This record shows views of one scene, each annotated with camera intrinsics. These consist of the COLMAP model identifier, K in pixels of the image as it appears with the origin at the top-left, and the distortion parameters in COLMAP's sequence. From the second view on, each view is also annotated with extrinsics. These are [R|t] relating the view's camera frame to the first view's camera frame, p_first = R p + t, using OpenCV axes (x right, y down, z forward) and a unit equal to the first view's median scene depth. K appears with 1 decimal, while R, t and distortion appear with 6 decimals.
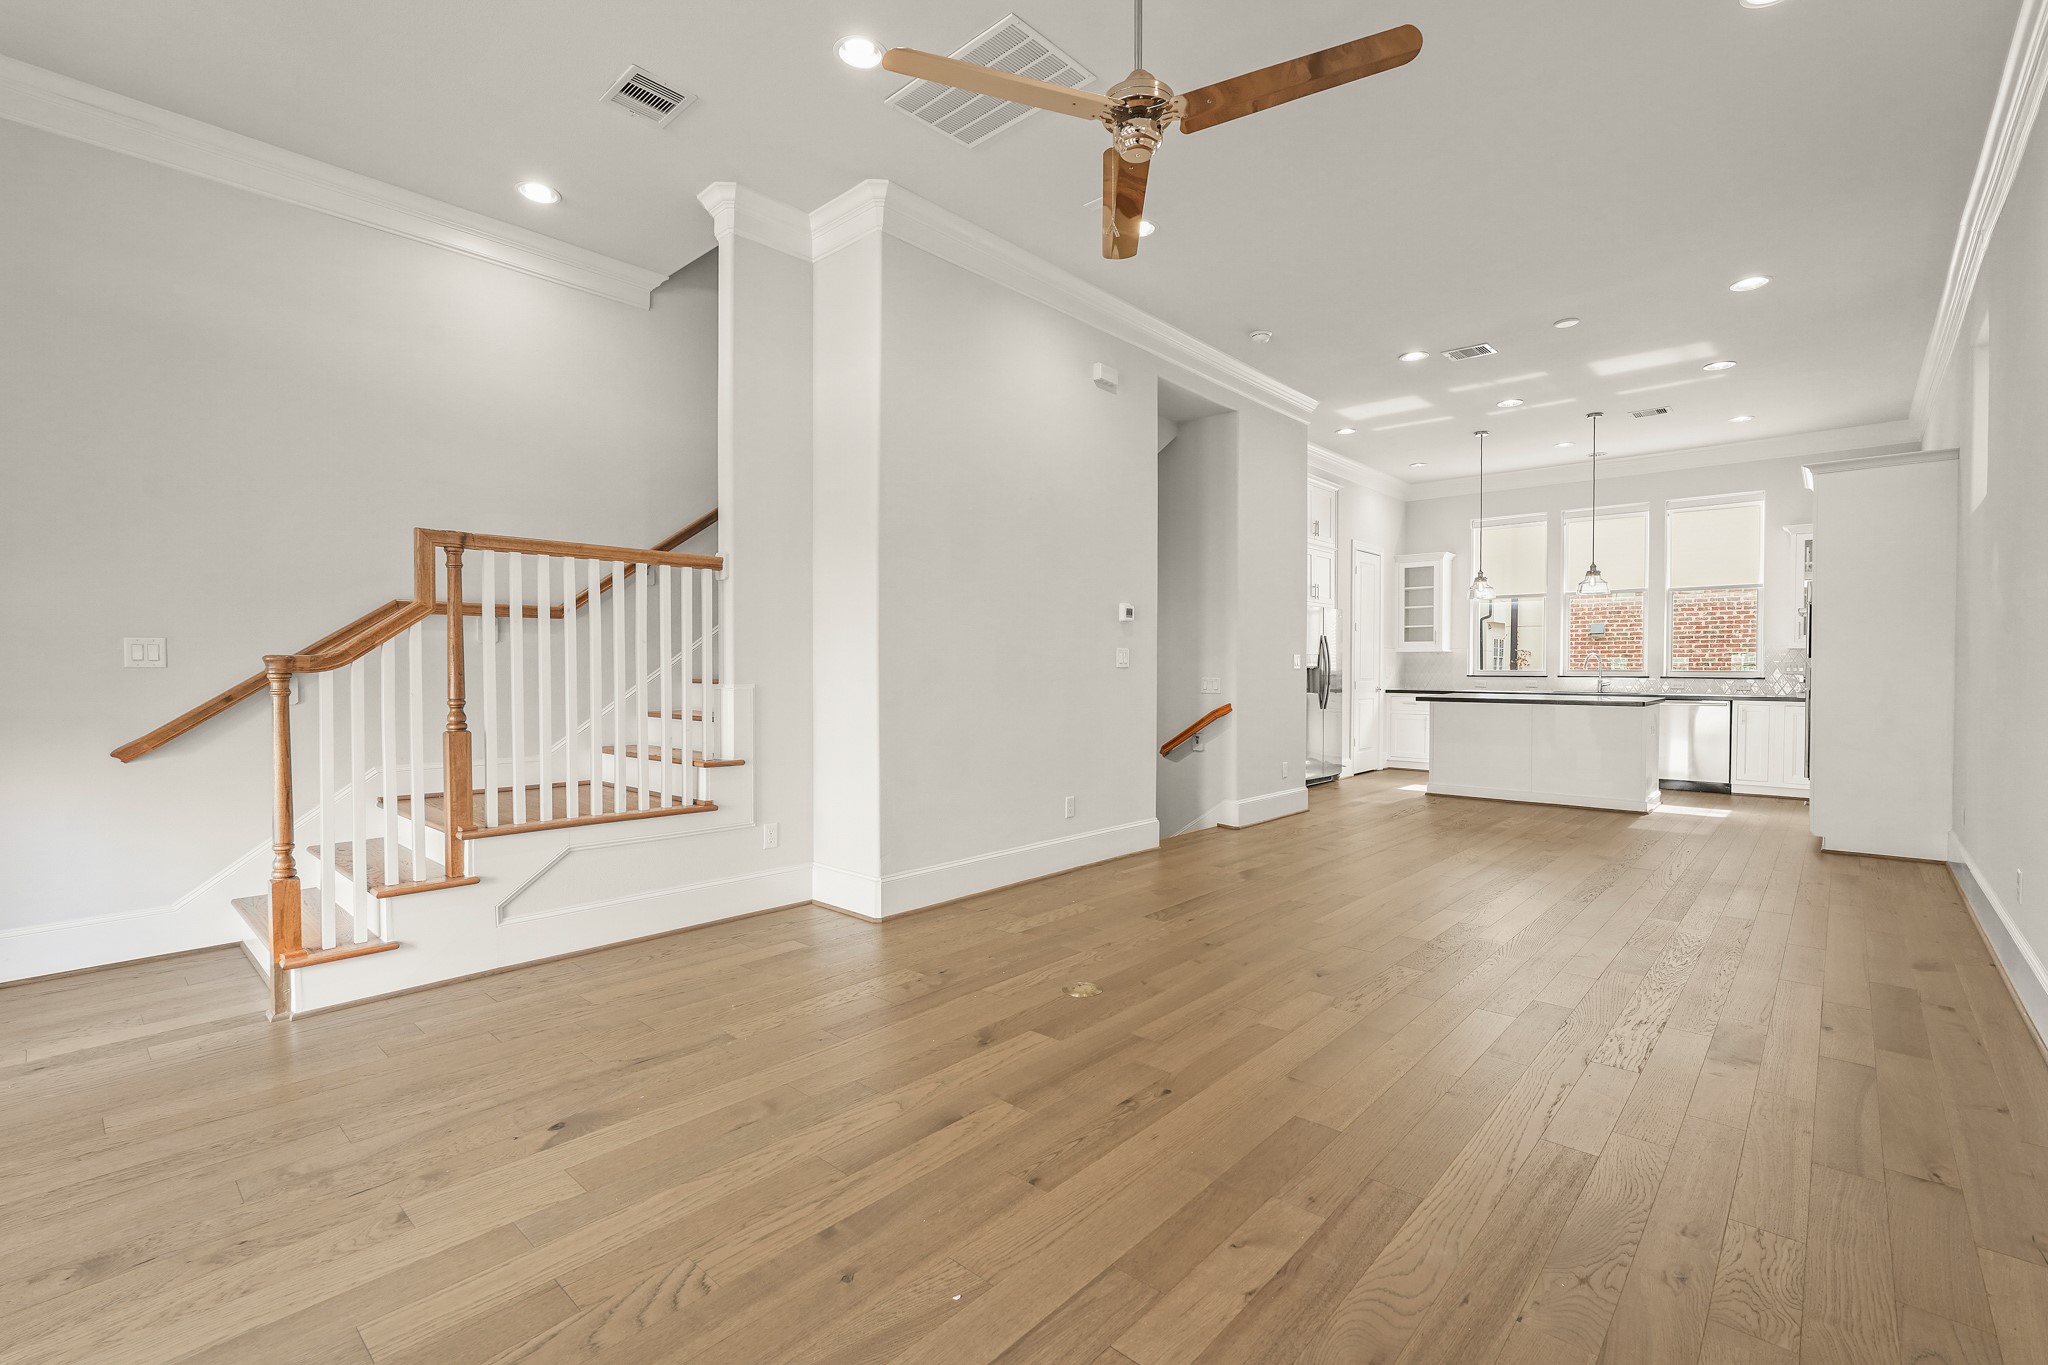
lens RADIAL K [[917.5, 0, 1028.9], [0, 917.5, 680.5], [0, 0, 1]] dist [-0.007497, 0.005567]
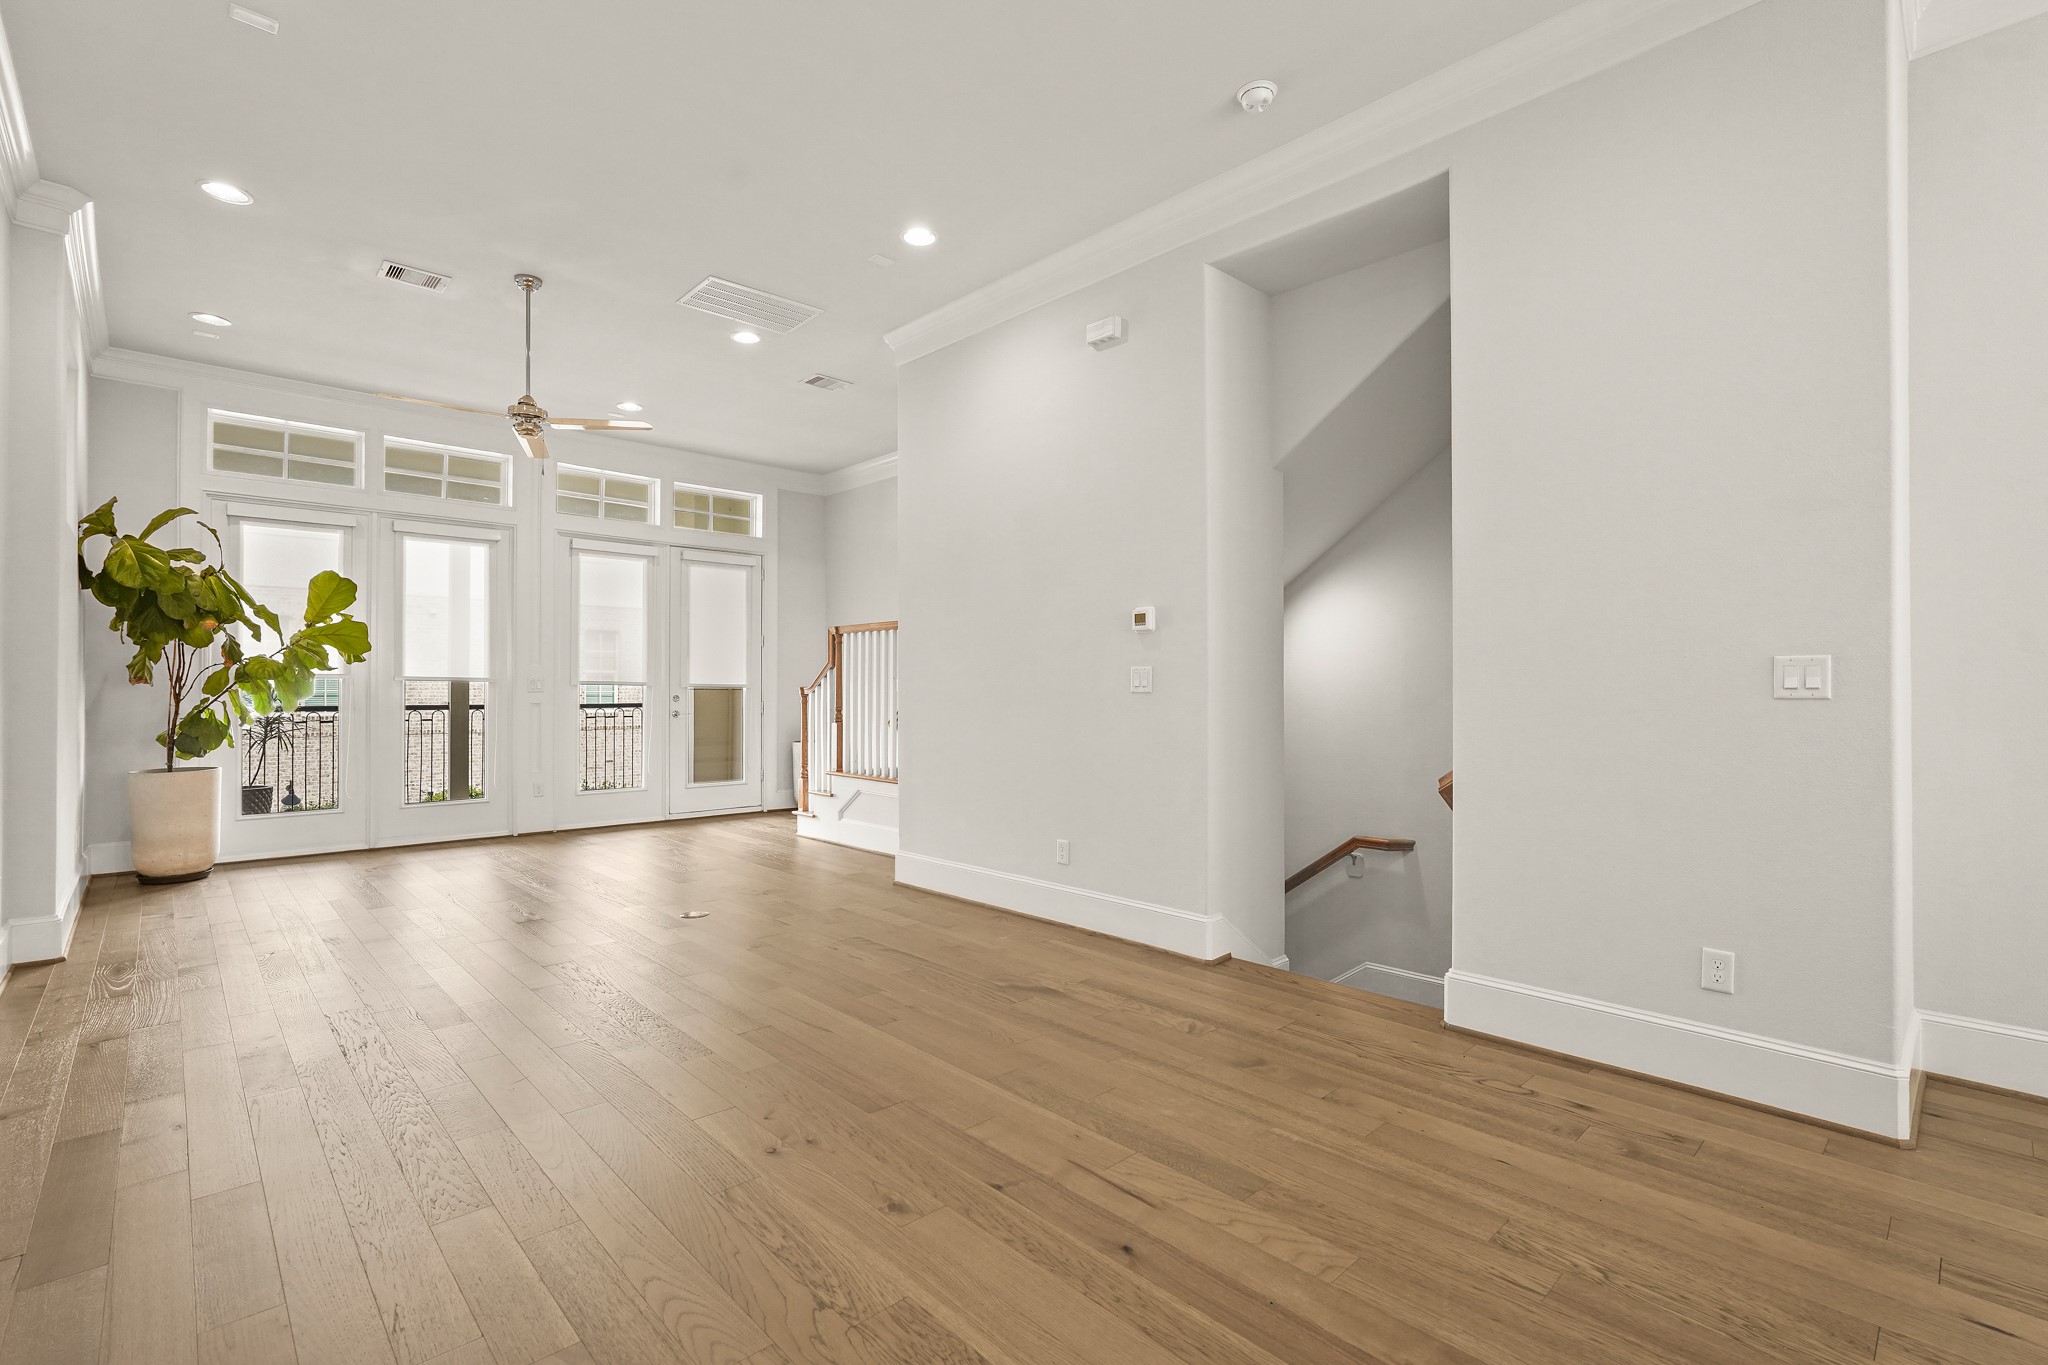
lens RADIAL K [[917.5, 0, 1010.0], [0, 917.5, 691.2], [0, 0, 1]] dist [-0.007497, 0.005567]
pose [[-0.091037, -0.001249, -0.995847, 1.200408], [-0.019266, 0.999814, 0.000507, -0.020498], [0.995661, 0.019232, -0.091044, 1.338730]]
